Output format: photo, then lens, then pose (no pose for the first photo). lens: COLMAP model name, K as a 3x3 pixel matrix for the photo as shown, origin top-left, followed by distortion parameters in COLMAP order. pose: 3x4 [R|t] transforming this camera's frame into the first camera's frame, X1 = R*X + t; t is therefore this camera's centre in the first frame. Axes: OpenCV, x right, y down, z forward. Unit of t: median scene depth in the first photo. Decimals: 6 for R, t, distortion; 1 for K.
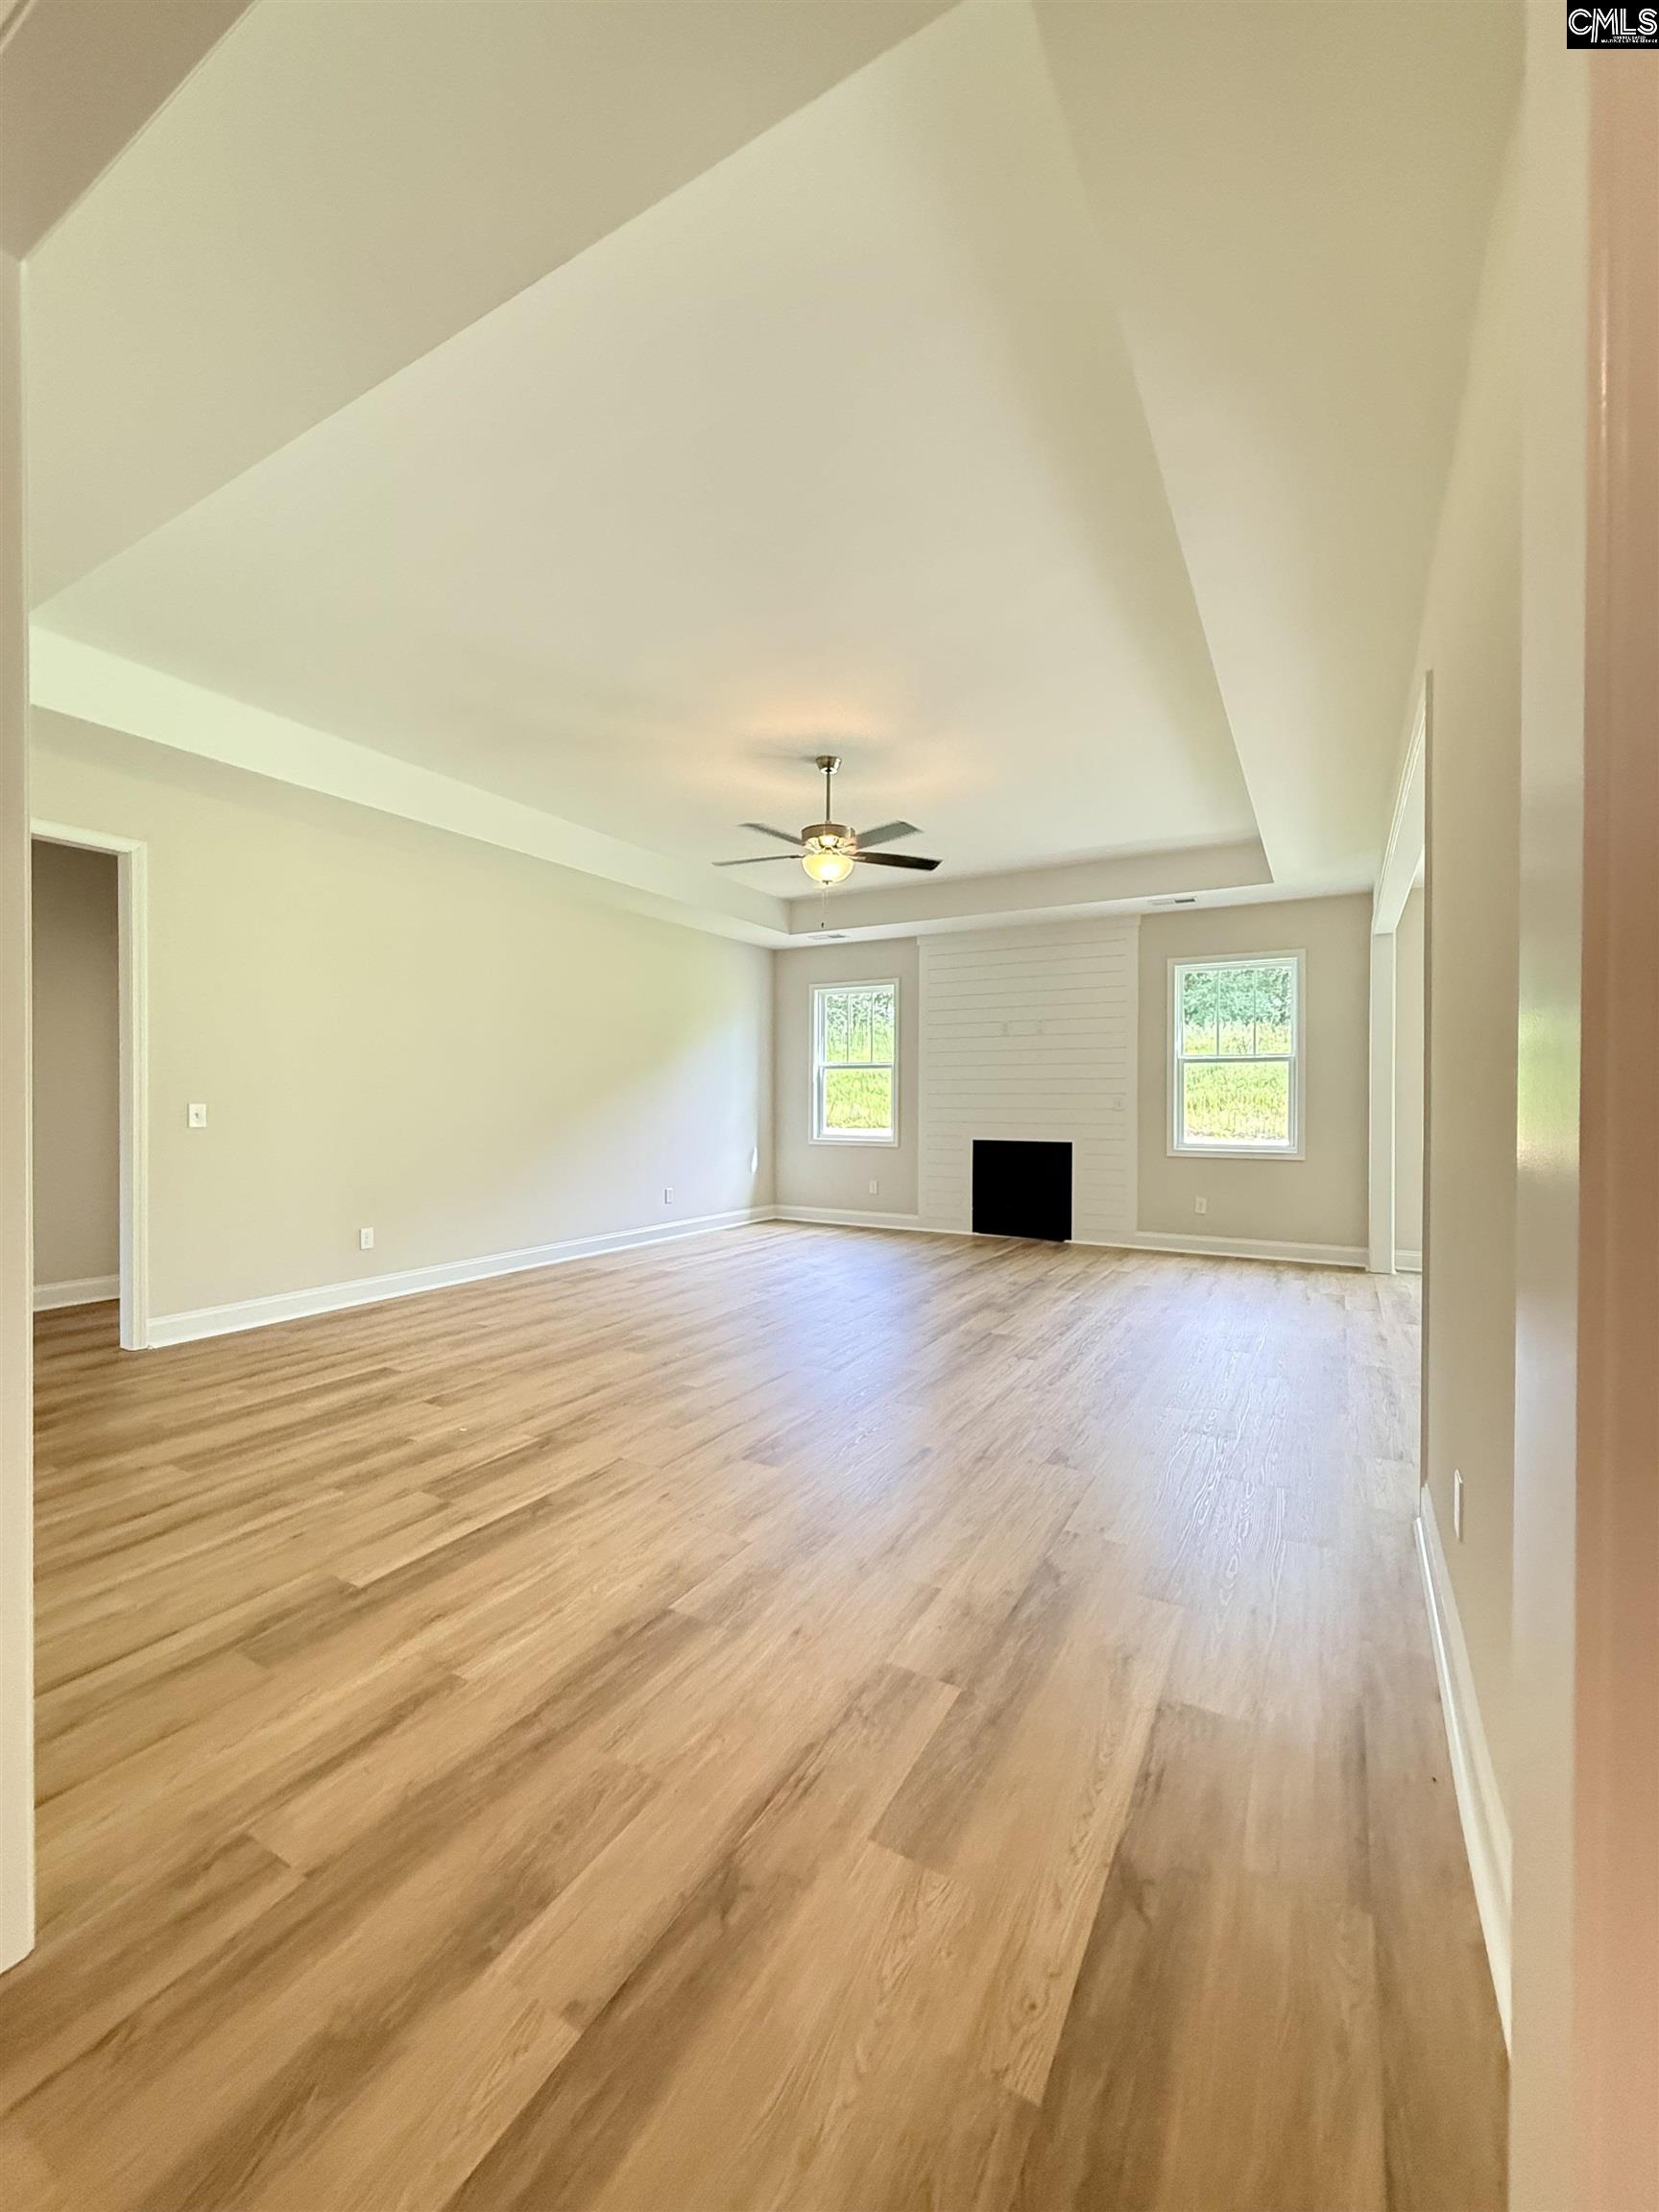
lens RADIAL K [[881.4, 0, 832.7], [0, 881.4, 1107.3], [0, 0, 1]] dist [0.001479, 0.000124]
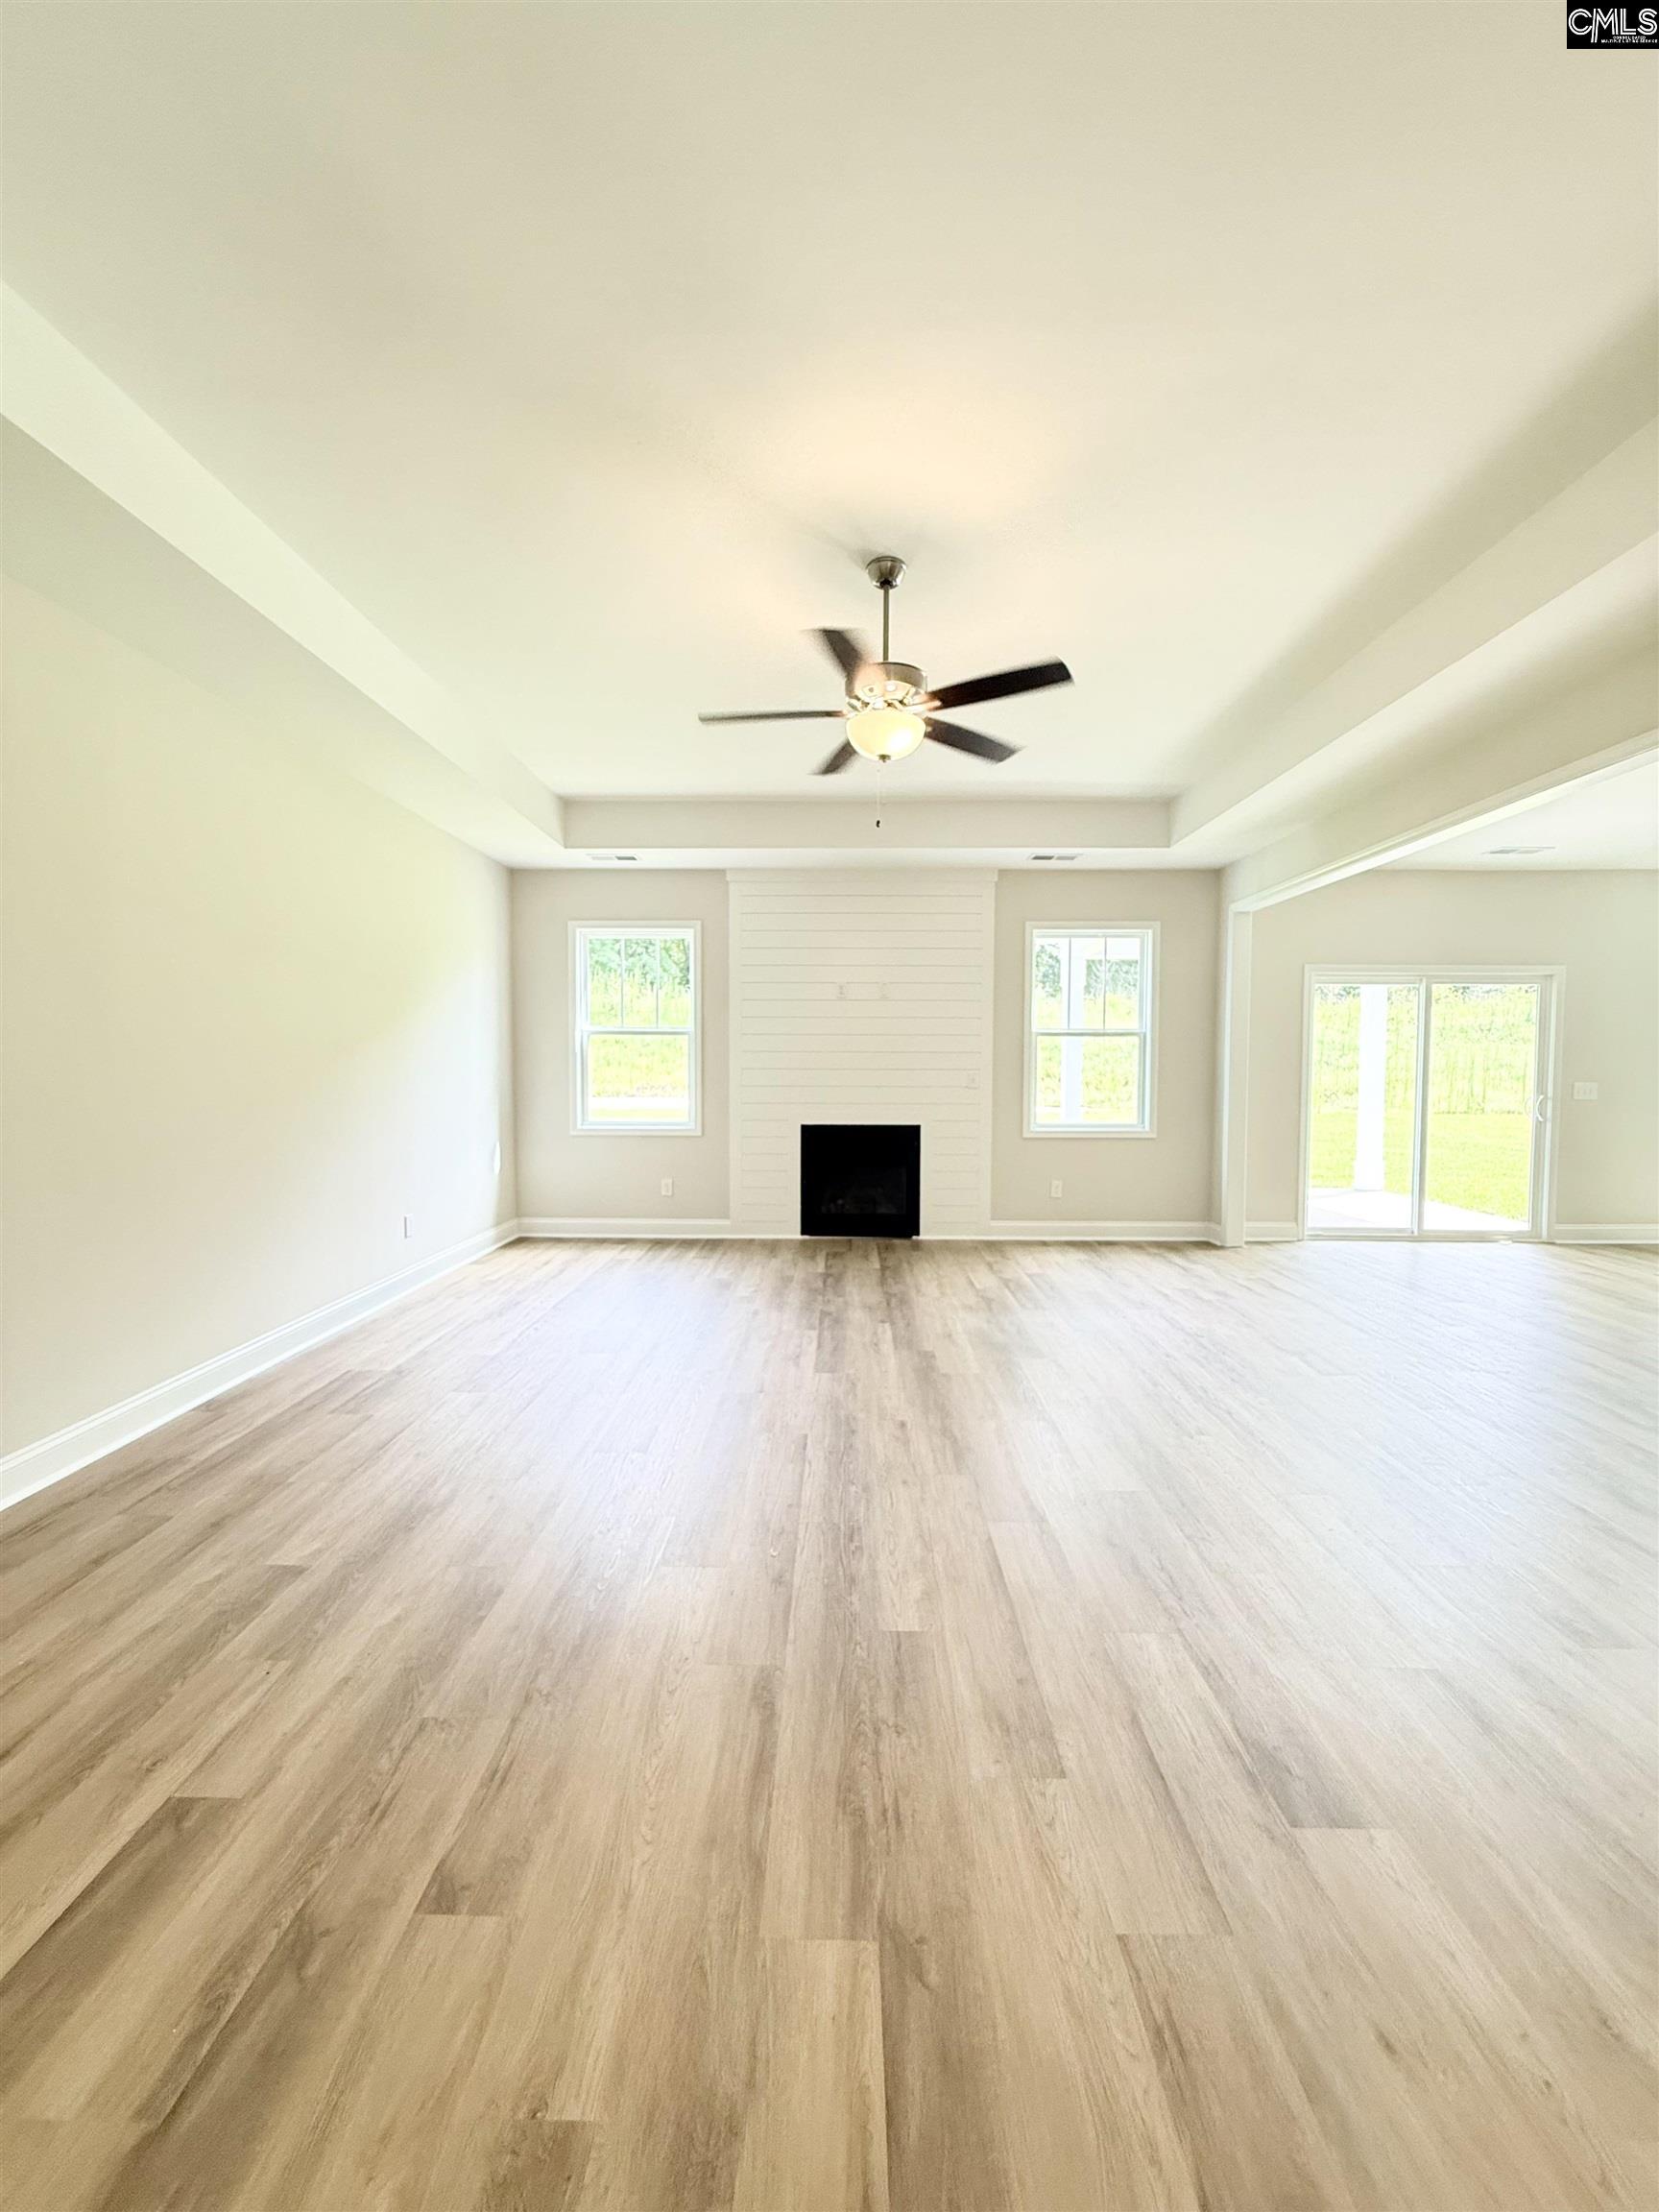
lens RADIAL K [[882.2, 0, 830.4], [0, 882.2, 1111.6], [0, 0, 1]] dist [-0.000120, 0.000055]
pose [[0.876477, -0.025800, 0.480752, -0.239393], [0.003269, 0.998859, 0.047646, -0.016338], [-0.481432, -0.040189, 0.875561, 0.291965]]
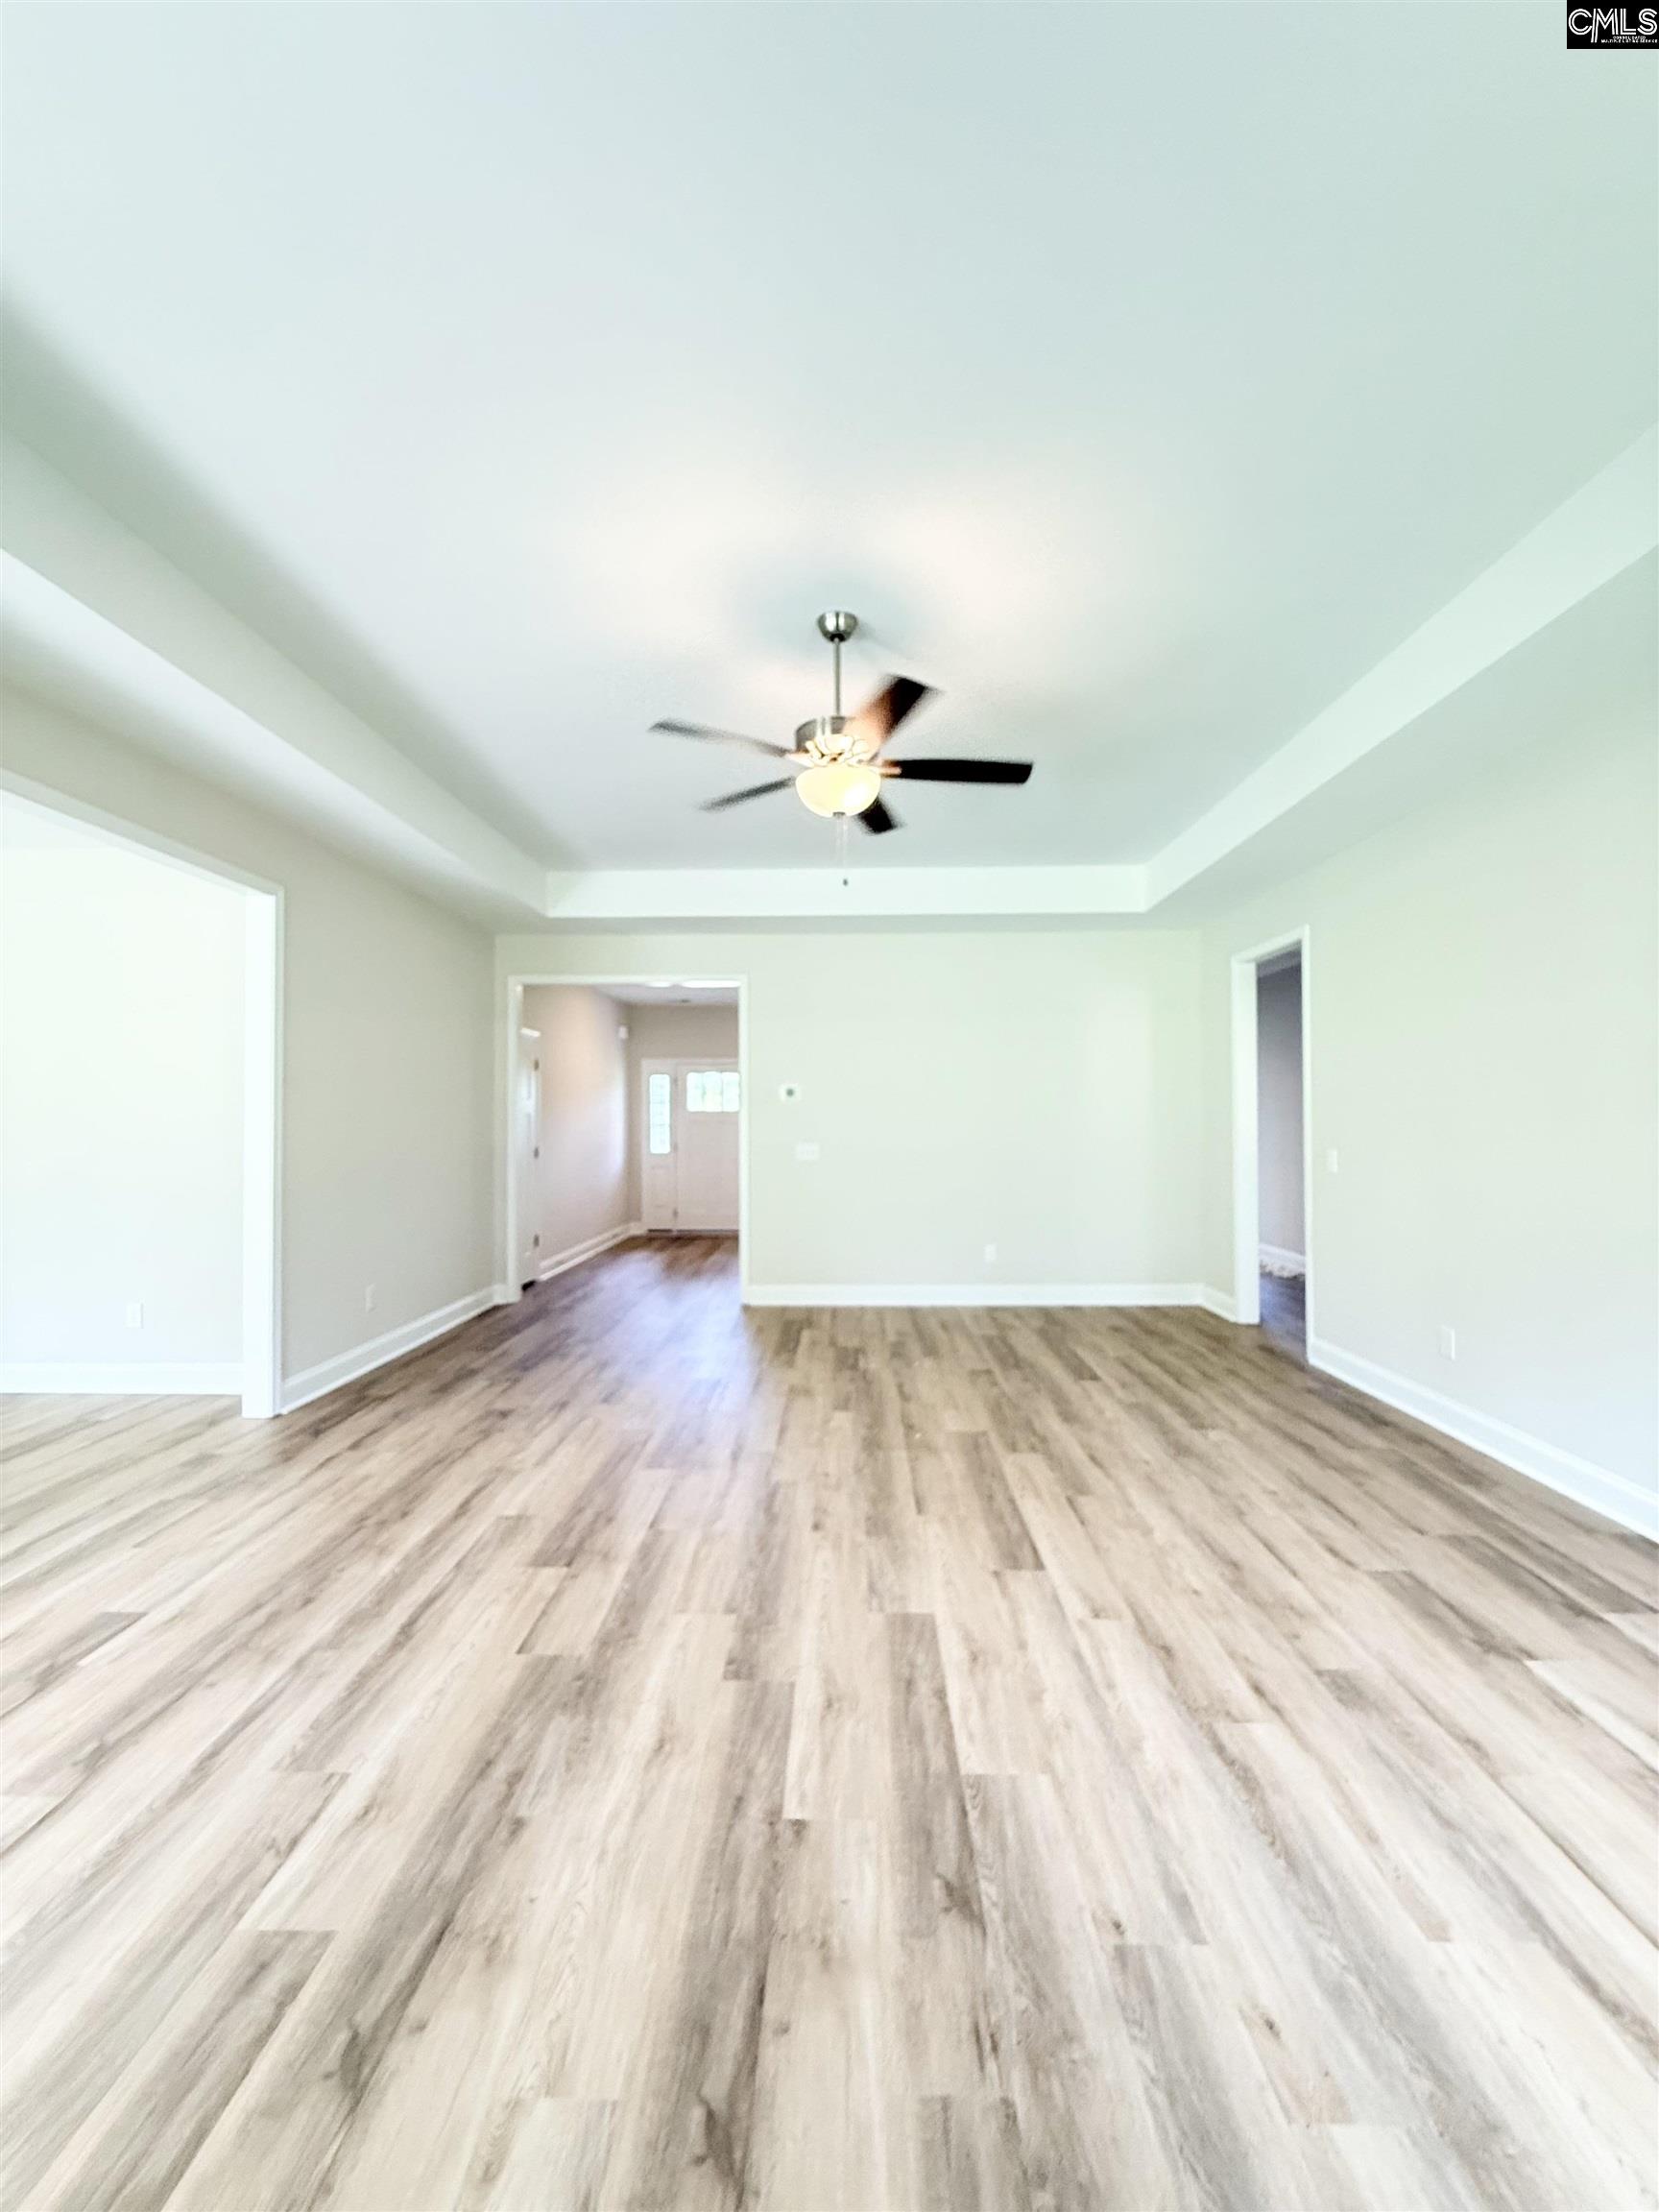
lens RADIAL K [[898.1, 0, 826.1], [0, 898.1, 1107.7], [0, 0, 1]] dist [-0.000687, 0.000043]
pose [[-0.882703, -0.006375, -0.469887, 0.199180], [-0.003876, 0.999973, -0.006286, -0.027712], [0.469914, -0.003727, -0.882704, 1.034142]]
